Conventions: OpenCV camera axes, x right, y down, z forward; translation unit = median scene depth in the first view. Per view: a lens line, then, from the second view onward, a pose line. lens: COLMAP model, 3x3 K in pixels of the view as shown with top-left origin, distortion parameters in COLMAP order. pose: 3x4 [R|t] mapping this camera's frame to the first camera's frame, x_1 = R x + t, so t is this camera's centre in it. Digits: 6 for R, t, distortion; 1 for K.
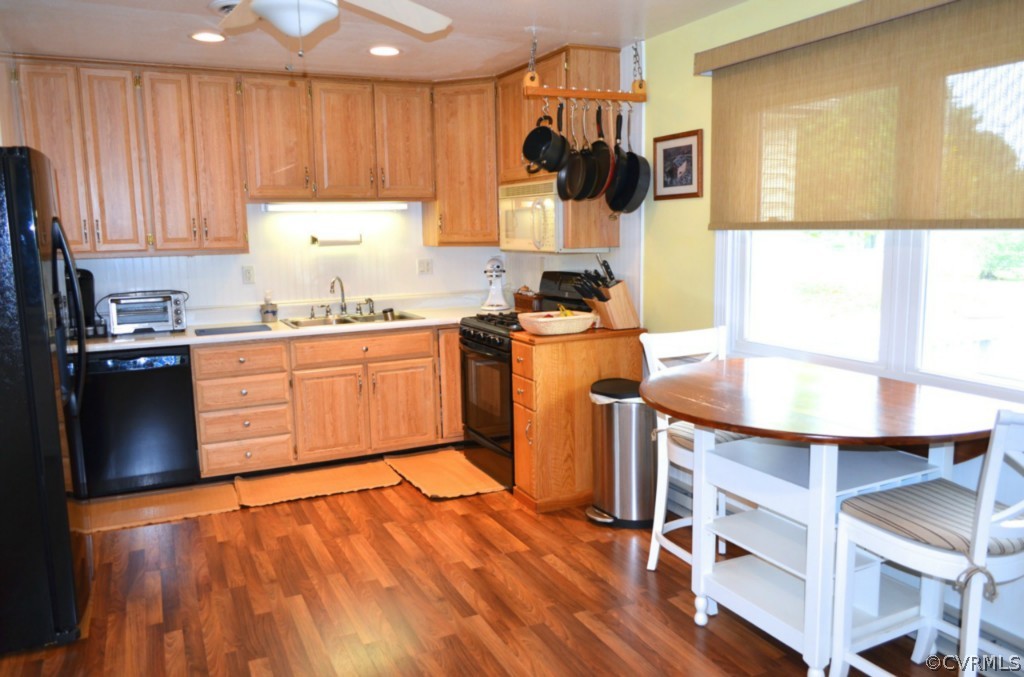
lens RADIAL K [[792.7, 0, 515.7], [0, 792.7, 336.7], [0, 0, 1]] dist [-0.005091, -0.005507]
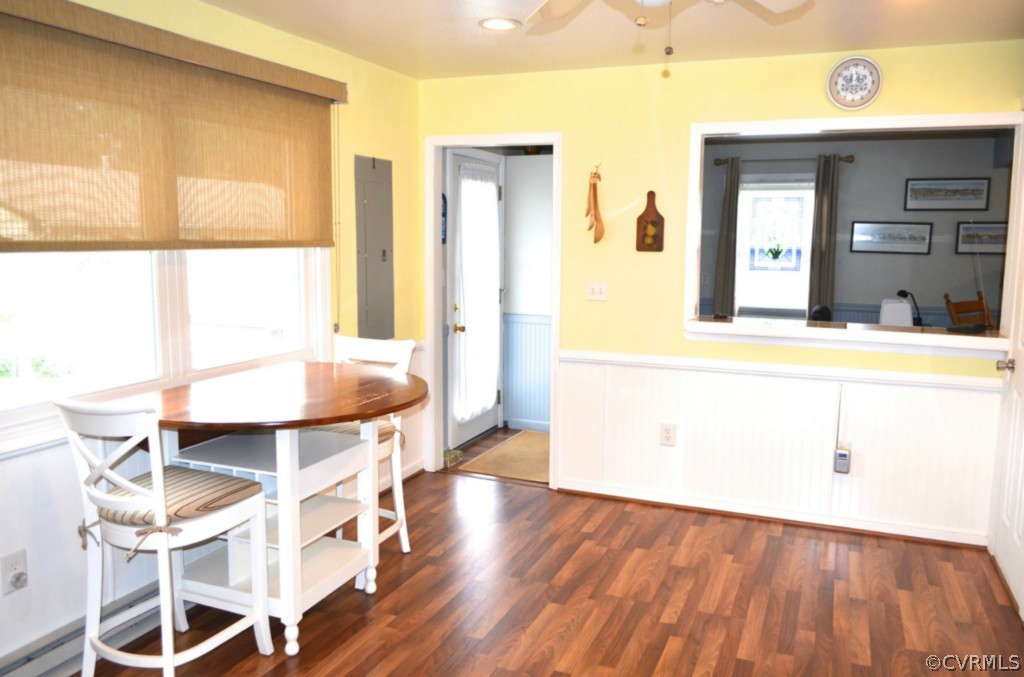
lens RADIAL K [[824.0, 0, 512.0], [0, 824.0, 338.5], [0, 0, 1]] dist [-0.004904, -0.001648]
pose [[-0.682835, -0.074775, 0.726736, -0.543462], [0.108296, 0.973399, 0.201909, -0.182143], [-0.722502, 0.216573, -0.656572, 1.340530]]
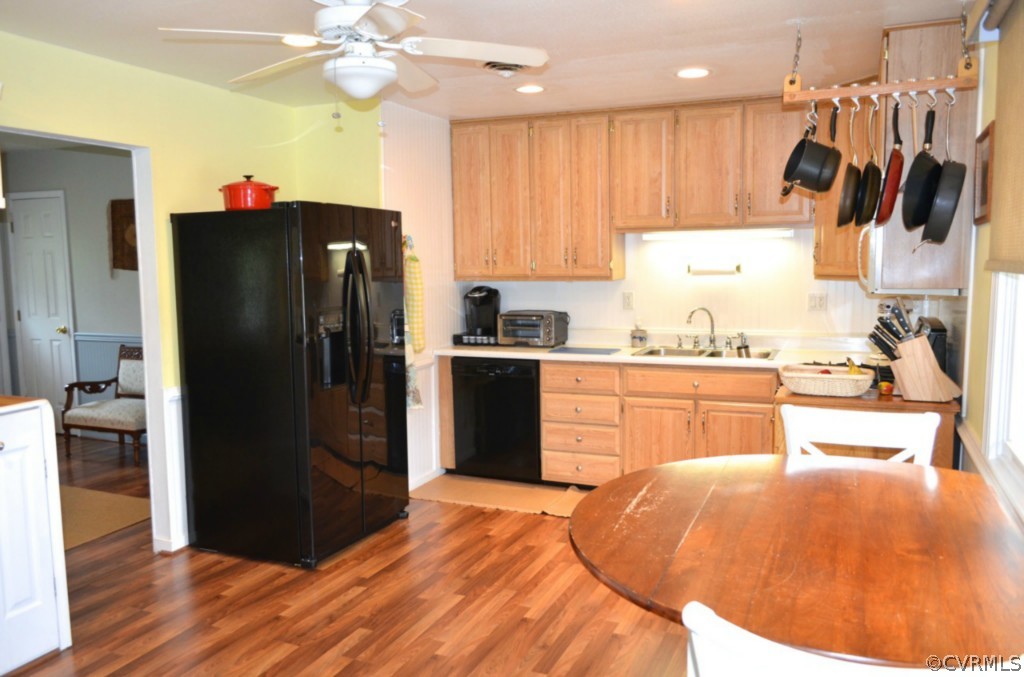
lens RADIAL K [[792.7, 0, 515.7], [0, 792.7, 336.7], [0, 0, 1]] dist [-0.005091, -0.005507]
pose [[0.664583, 0.085544, -0.742301, 0.380058], [-0.104218, 0.994327, 0.021282, -0.040794], [0.739911, 0.063217, 0.669728, 0.205573]]
